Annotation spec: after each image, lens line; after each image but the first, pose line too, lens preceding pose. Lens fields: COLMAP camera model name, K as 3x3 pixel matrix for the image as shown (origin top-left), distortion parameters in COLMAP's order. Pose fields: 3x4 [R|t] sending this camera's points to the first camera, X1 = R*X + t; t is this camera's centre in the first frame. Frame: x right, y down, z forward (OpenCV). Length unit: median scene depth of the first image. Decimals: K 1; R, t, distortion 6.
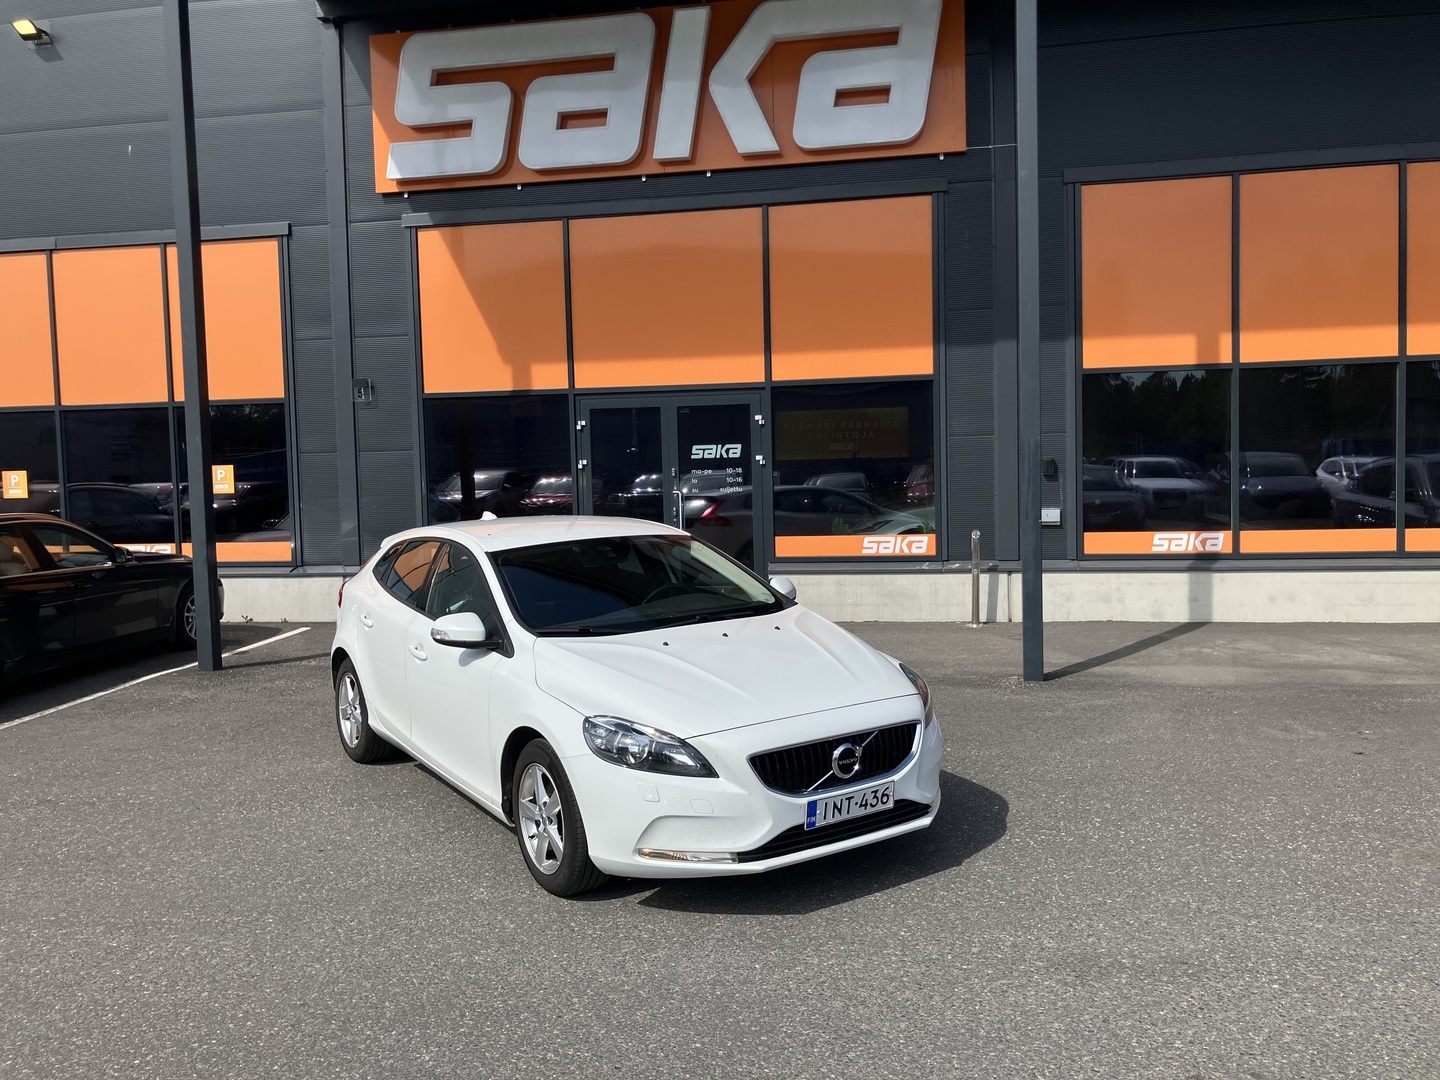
lens RADIAL K [[1191.1, 0, 712.5], [0, 1191.1, 539.7], [0, 0, 1]] dist [-0.000708, 0.005469]
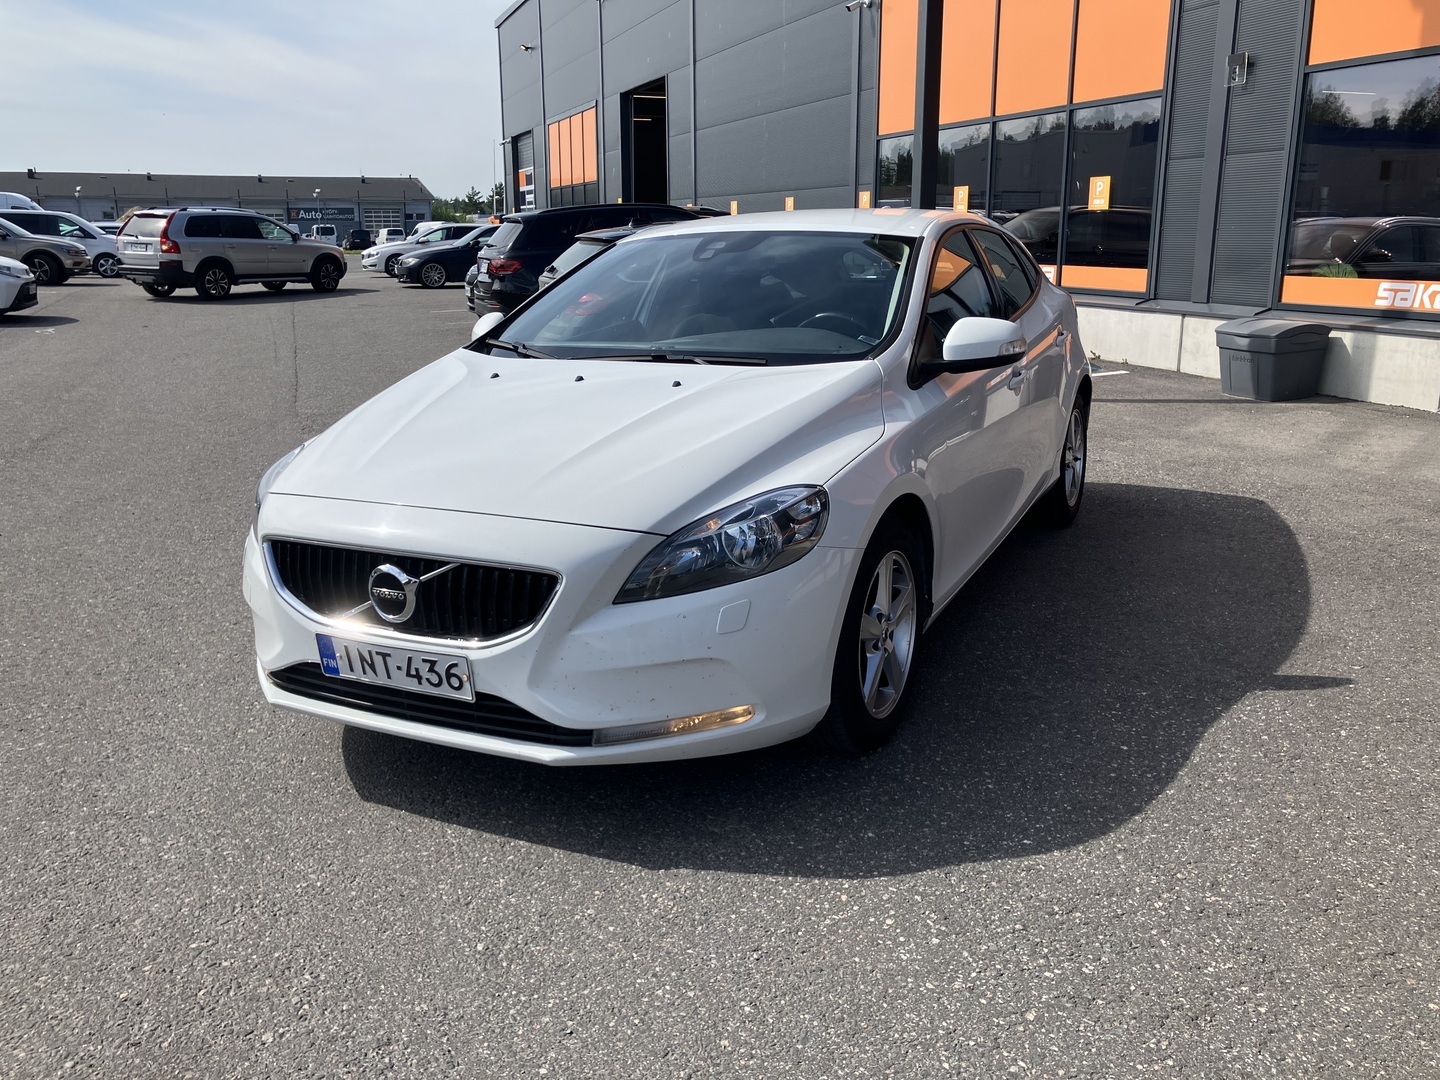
lens RADIAL K [[1174.0, 0, 703.6], [0, 1174.0, 541.3], [0, 0, 1]] dist [0.030380, -0.004090]
pose [[0.517161, 0.249430, -0.818736, 0.529937], [-0.070965, 0.965795, 0.249406, 0.004044], [0.852941, -0.070881, 0.517173, 0.667574]]
